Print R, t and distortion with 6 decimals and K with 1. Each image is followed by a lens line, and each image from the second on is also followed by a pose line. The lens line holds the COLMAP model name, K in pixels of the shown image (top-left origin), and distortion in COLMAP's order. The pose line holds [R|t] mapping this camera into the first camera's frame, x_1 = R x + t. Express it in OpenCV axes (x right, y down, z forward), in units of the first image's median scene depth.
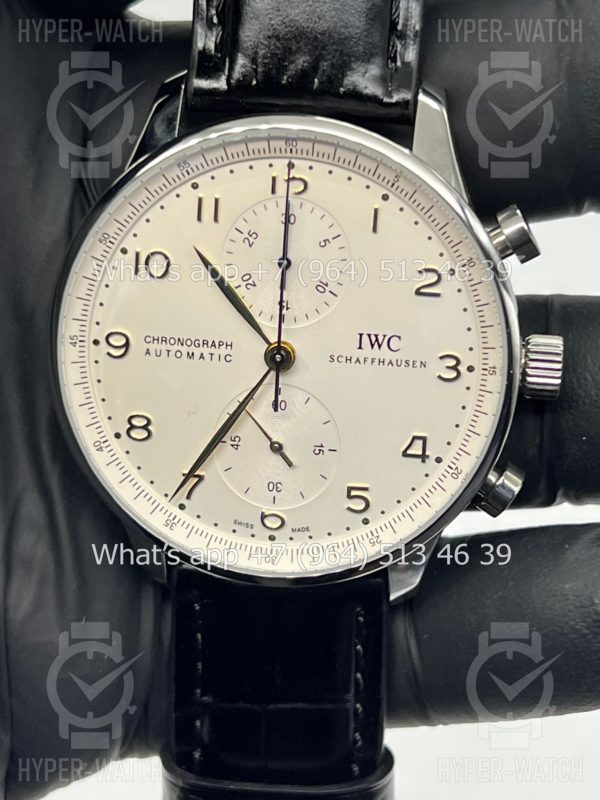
lens RADIAL K [[1804.0, 0, 302.4], [0, 1804.0, 402.0], [0, 0, 1]] dist [0.059464, 0.000000]
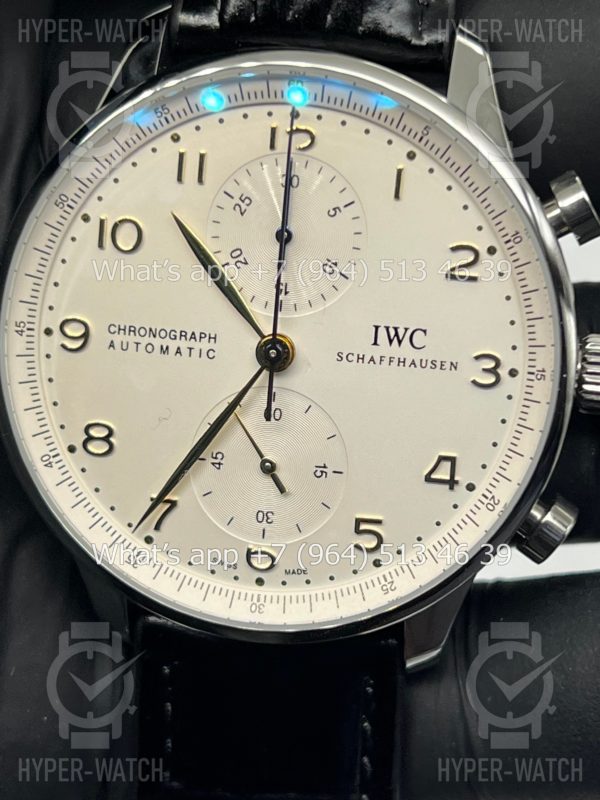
lens RADIAL K [[1804.0, 0, 305.5], [0, 1804.0, 407.2], [0, 0, 1]] dist [0.059464, 0.000000]
pose [[0.999620, 0.025609, -0.010186, 0.009766], [-0.026208, 0.997617, -0.063817, 0.049715], [0.008527, 0.064060, 0.997910, 0.200878]]
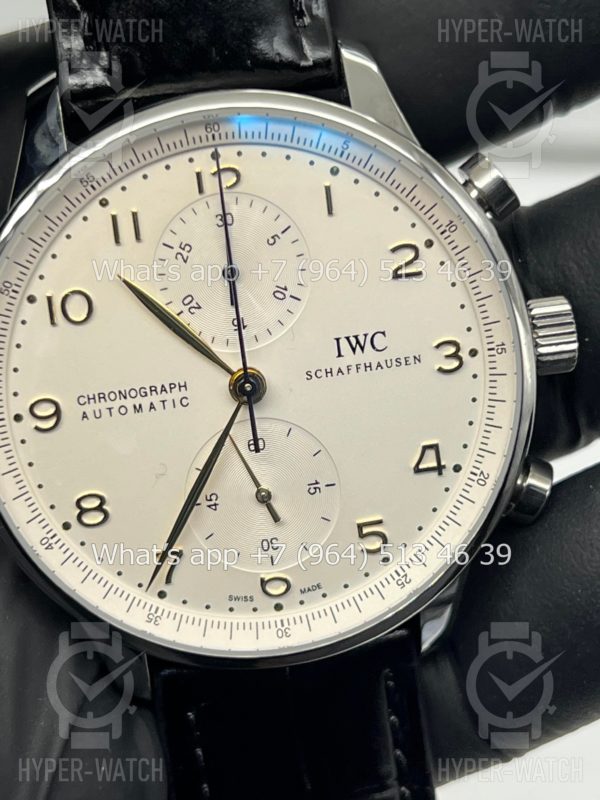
lens RADIAL K [[1804.0, 0, 290.5], [0, 1804.0, 403.2], [0, 0, 1]] dist [0.059464, 0.000000]
pose [[0.963279, -0.205851, 0.172392, -0.136547], [0.217208, 0.974863, -0.049629, 0.027478], [-0.157843, 0.085251, 0.983777, 0.187959]]
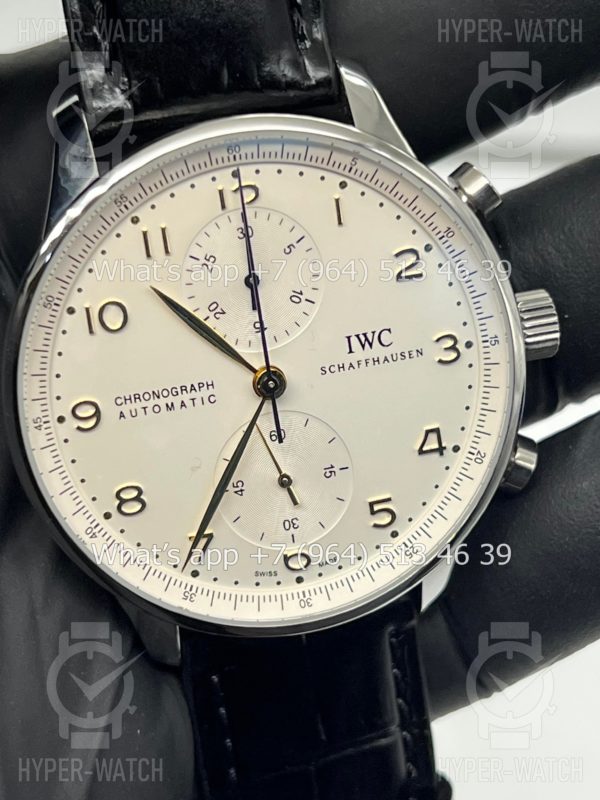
lens RADIAL K [[1804.0, 0, 276.6], [0, 1804.0, 393.1], [0, 0, 1]] dist [0.059464, 0.000000]
pose [[0.935888, -0.247825, 0.250391, -0.236026], [0.250262, 0.967915, 0.022591, -0.039531], [-0.247955, 0.041521, 0.967881, 0.123875]]
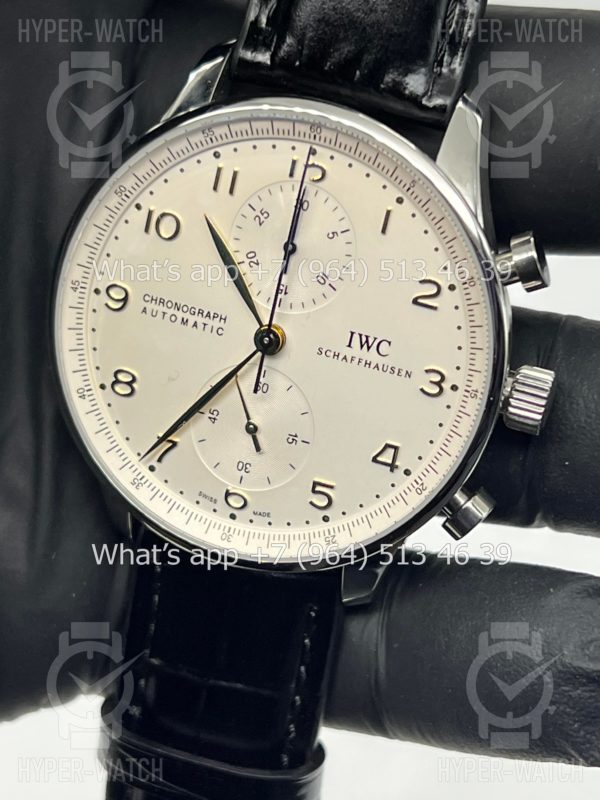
lens RADIAL K [[1804.0, 0, 315.8], [0, 1804.0, 413.0], [0, 0, 1]] dist [0.059464, 0.000000]
pose [[0.976977, 0.189834, -0.097360, 0.116604], [-0.187338, 0.981698, 0.034258, -0.024142], [0.102081, -0.015230, 0.994659, 0.013054]]
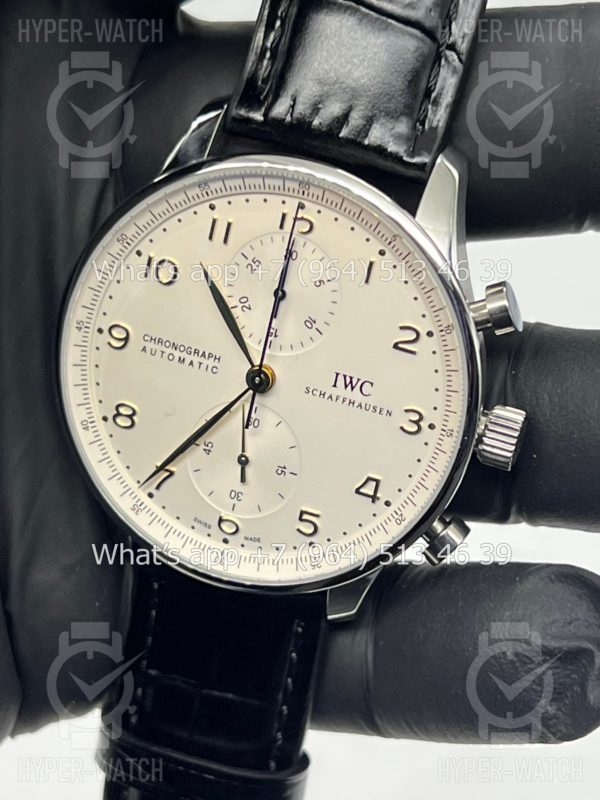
lens RADIAL K [[1804.0, 0, 306.8], [0, 1804.0, 398.5], [0, 0, 1]] dist [0.059464, 0.000000]
pose [[0.975032, 0.198501, -0.099546, 0.122592], [-0.193480, 0.979395, 0.057881, -0.080587], [0.108985, -0.037176, 0.993348, -0.057855]]
